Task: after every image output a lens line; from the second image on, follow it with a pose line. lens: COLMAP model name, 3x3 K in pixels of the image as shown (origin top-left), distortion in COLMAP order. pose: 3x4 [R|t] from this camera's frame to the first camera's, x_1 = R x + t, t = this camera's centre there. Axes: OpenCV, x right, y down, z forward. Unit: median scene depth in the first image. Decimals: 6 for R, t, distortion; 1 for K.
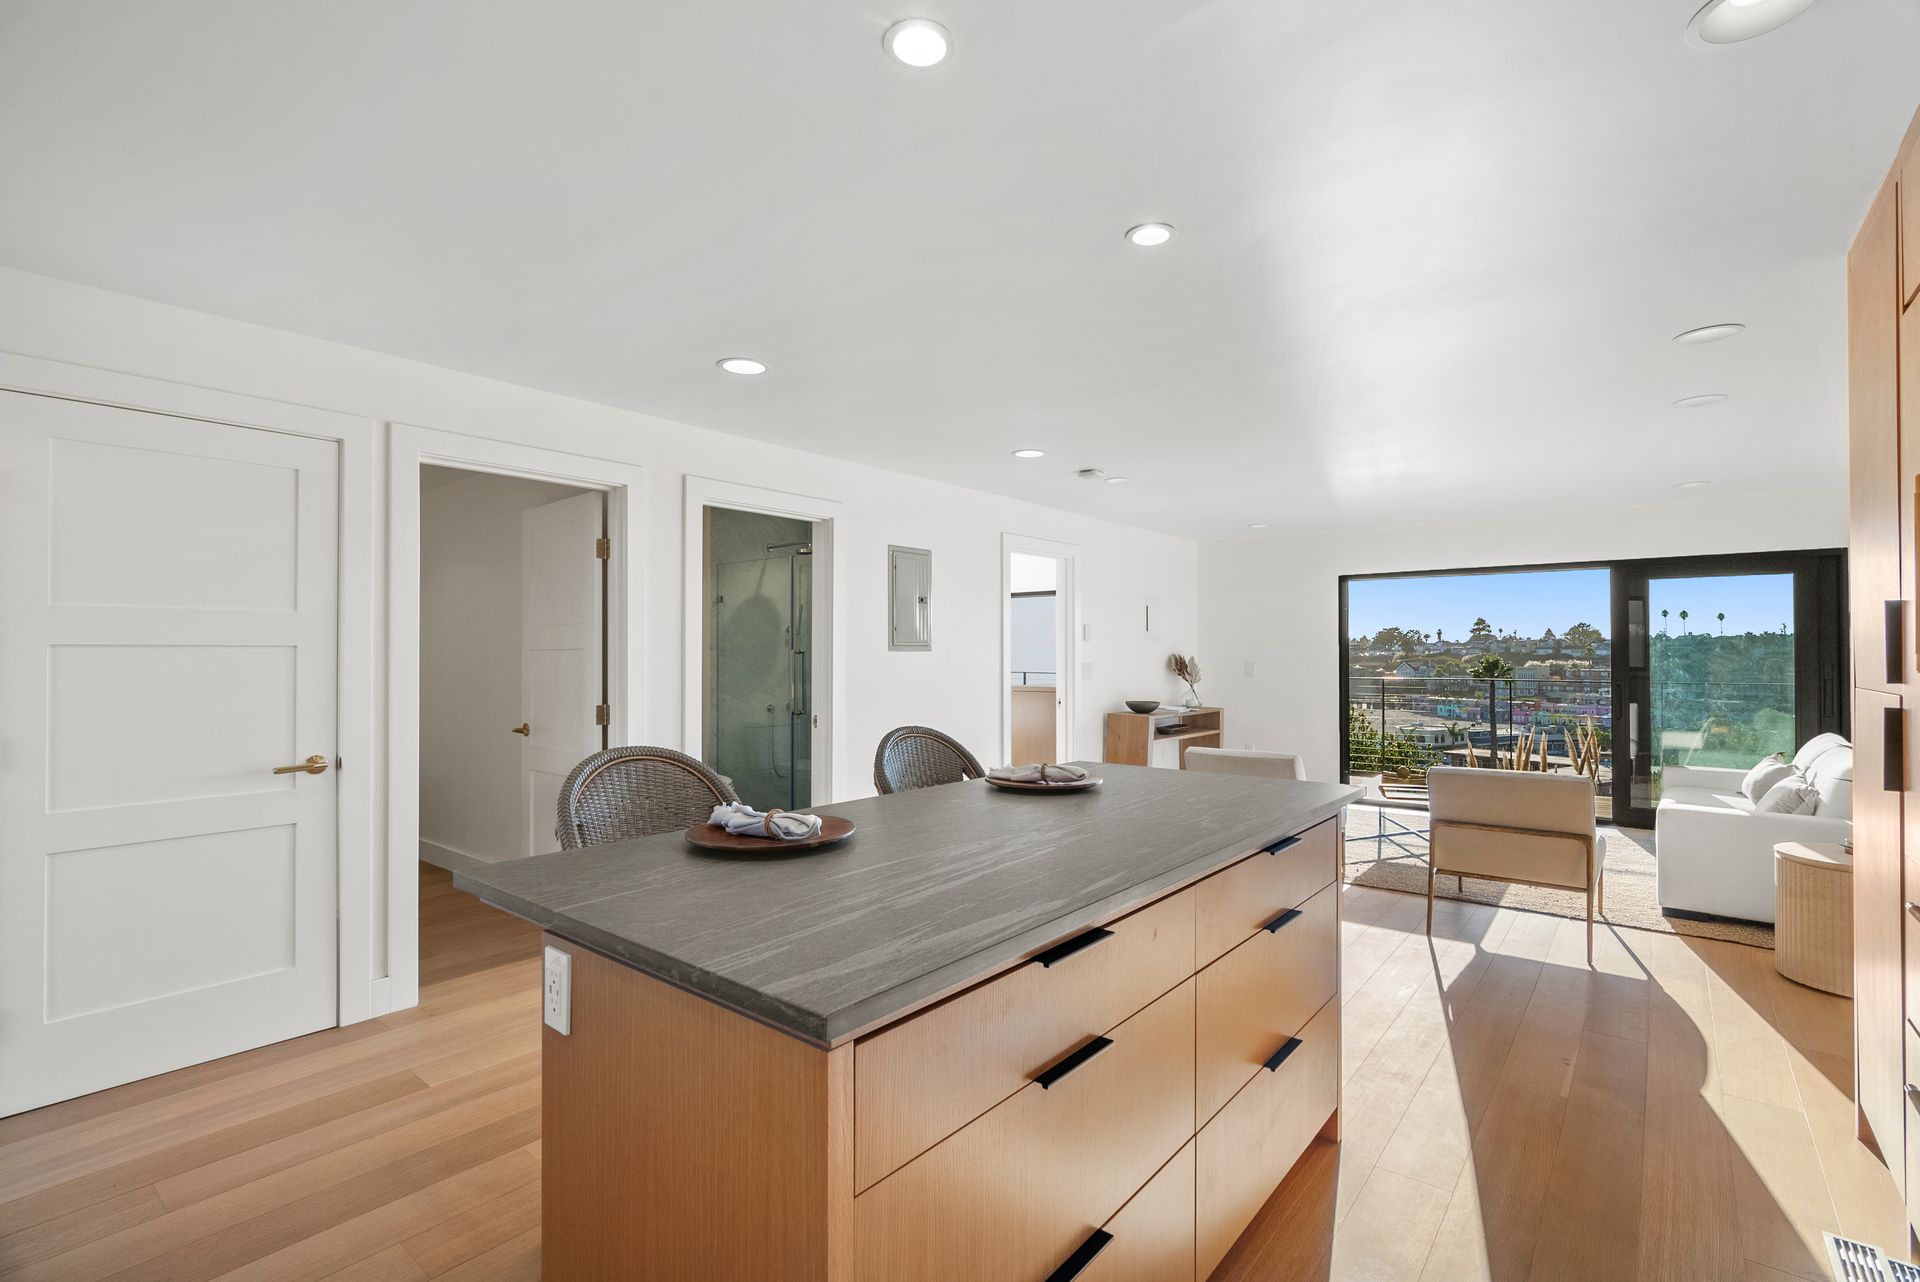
lens RADIAL K [[873.7, 0, 960.8], [0, 873.7, 643.7], [0, 0, 1]] dist [-0.009924, 0.003478]
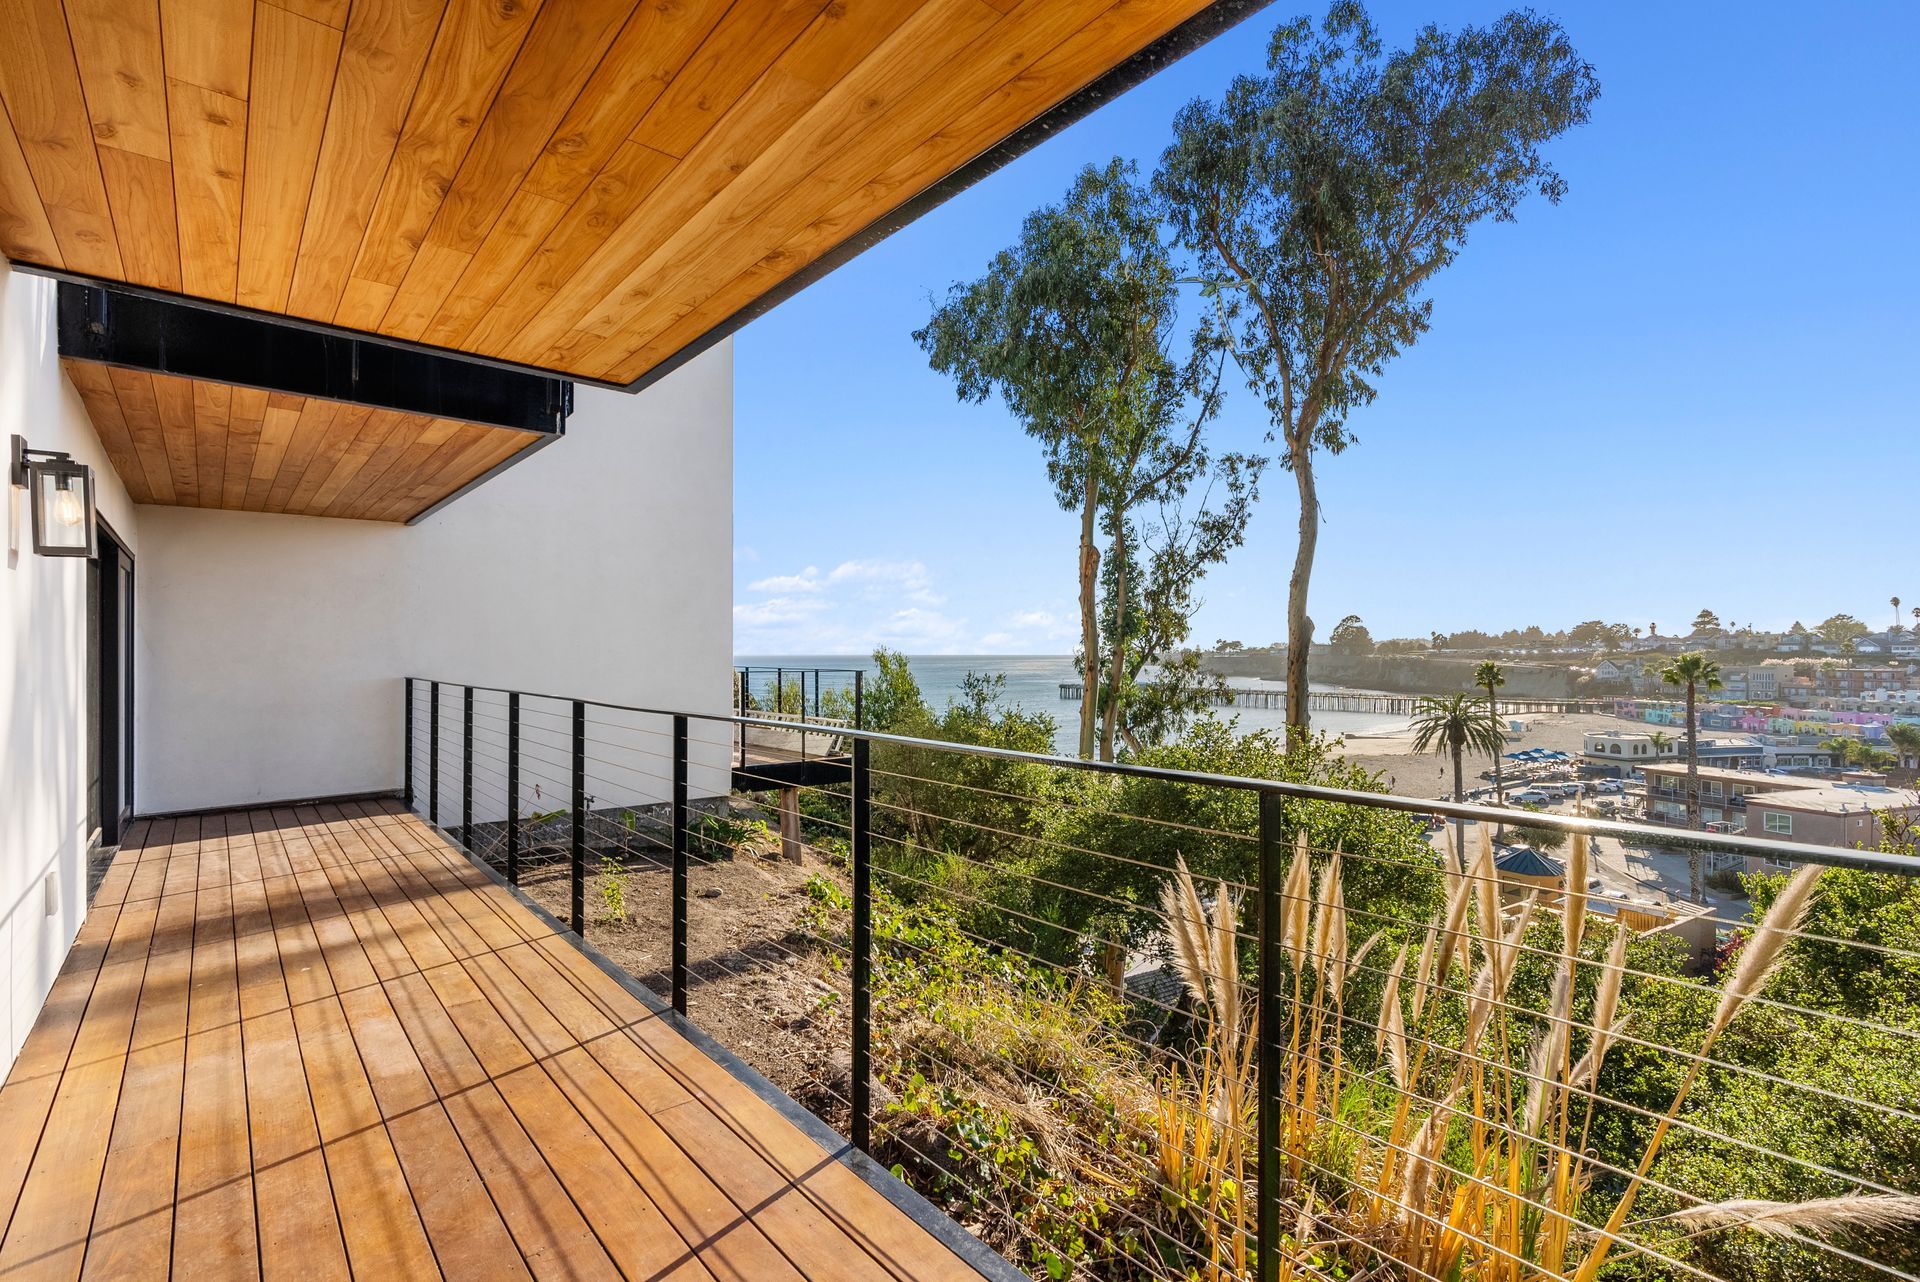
lens RADIAL K [[869.4, 0, 954.4], [0, 869.4, 657.8], [0, 0, 1]] dist [-0.005811, -0.000902]
pose [[0.983541, 0.002006, -0.180674, 0.555951], [0.001603, 0.999802, 0.019827, 0.017468], [0.180678, -0.019791, 0.983343, 0.558056]]
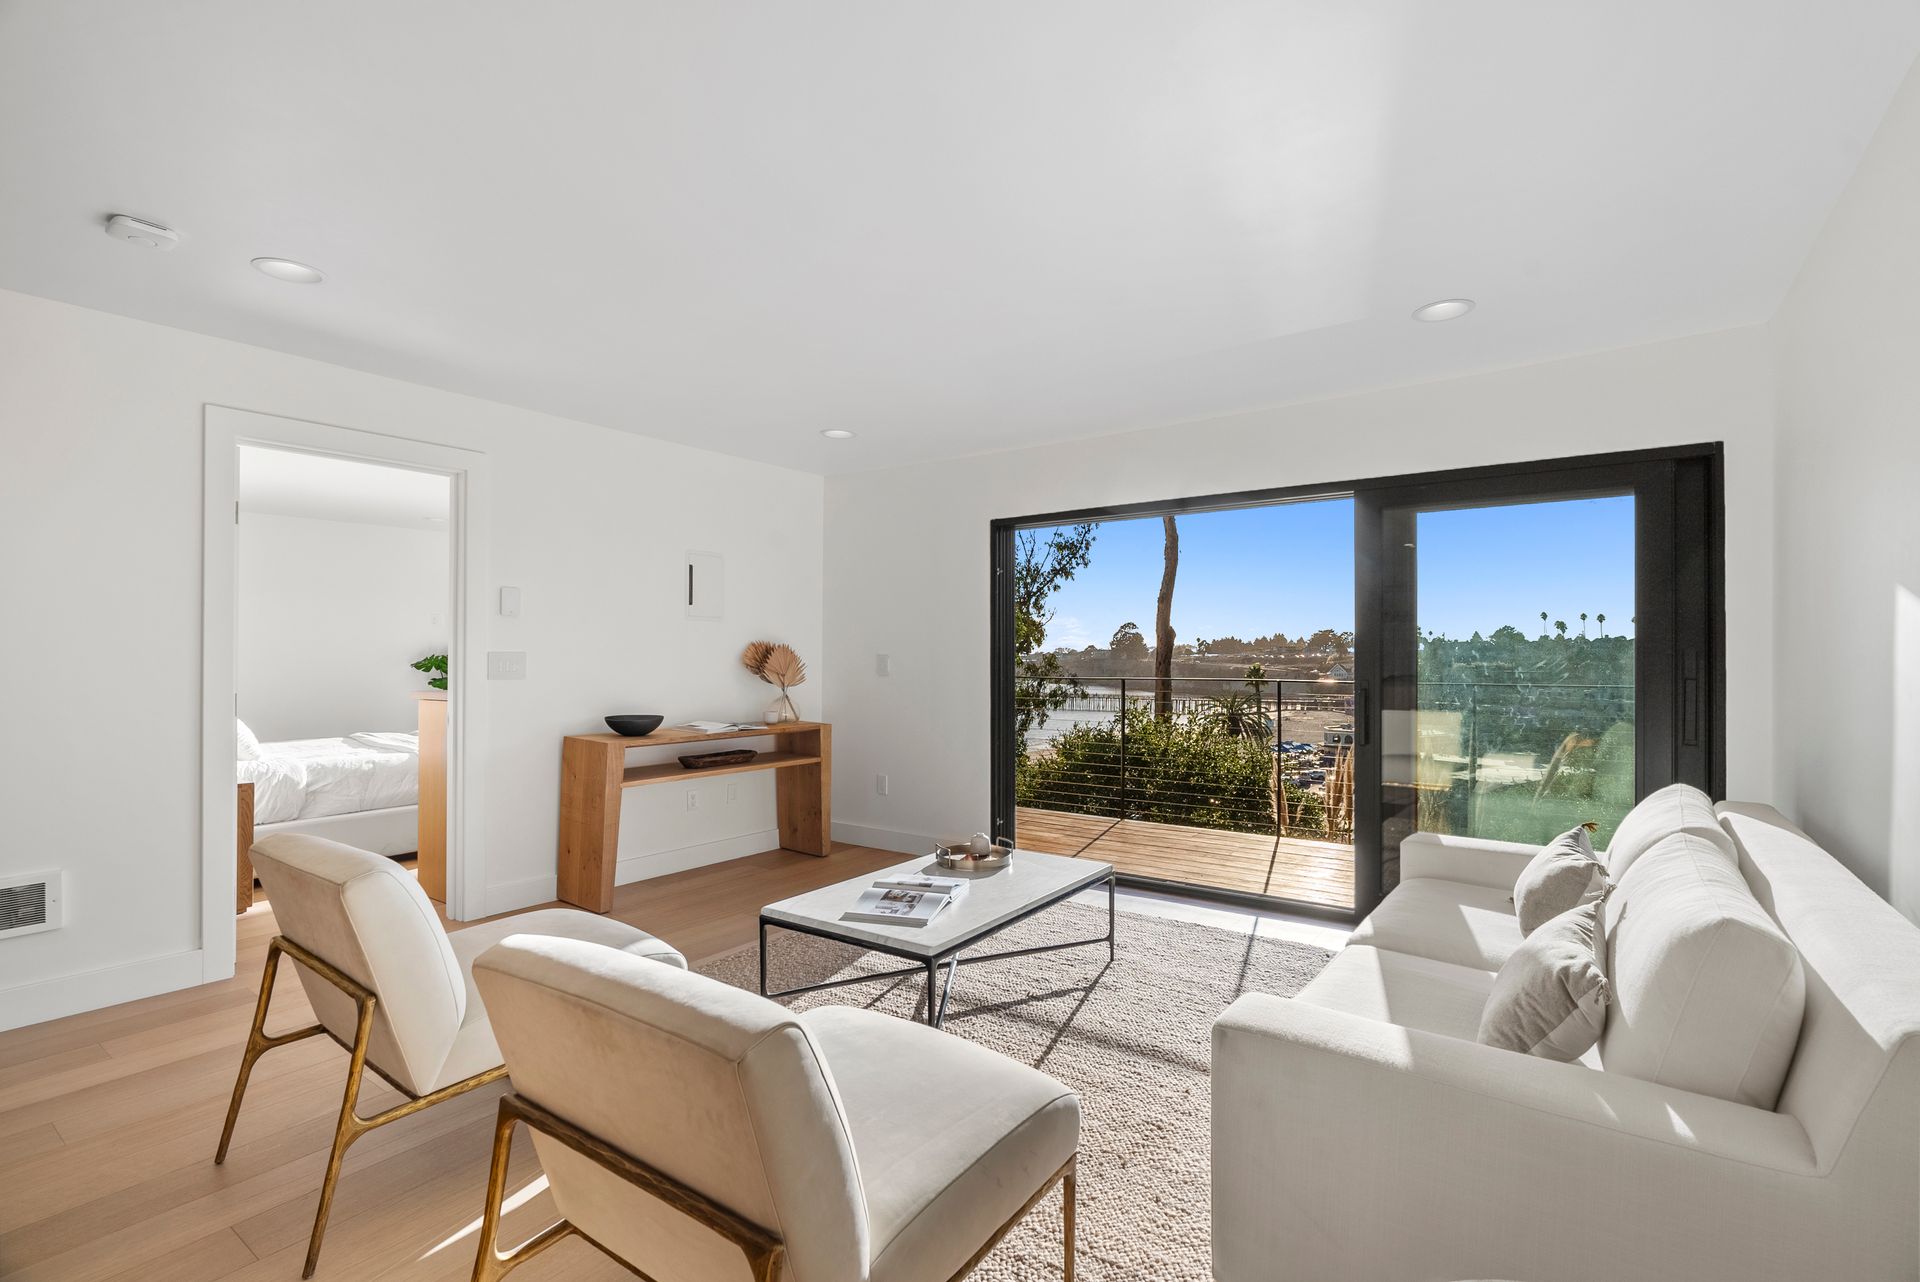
lens RADIAL K [[873.7, 0, 961.8], [0, 873.7, 651.5], [0, 0, 1]] dist [-0.009924, 0.003478]
pose [[0.998322, 0.002246, 0.057871, 0.445101], [-0.002689, 0.999968, 0.007584, 0.017607], [-0.057852, -0.007727, 0.998295, 0.417619]]
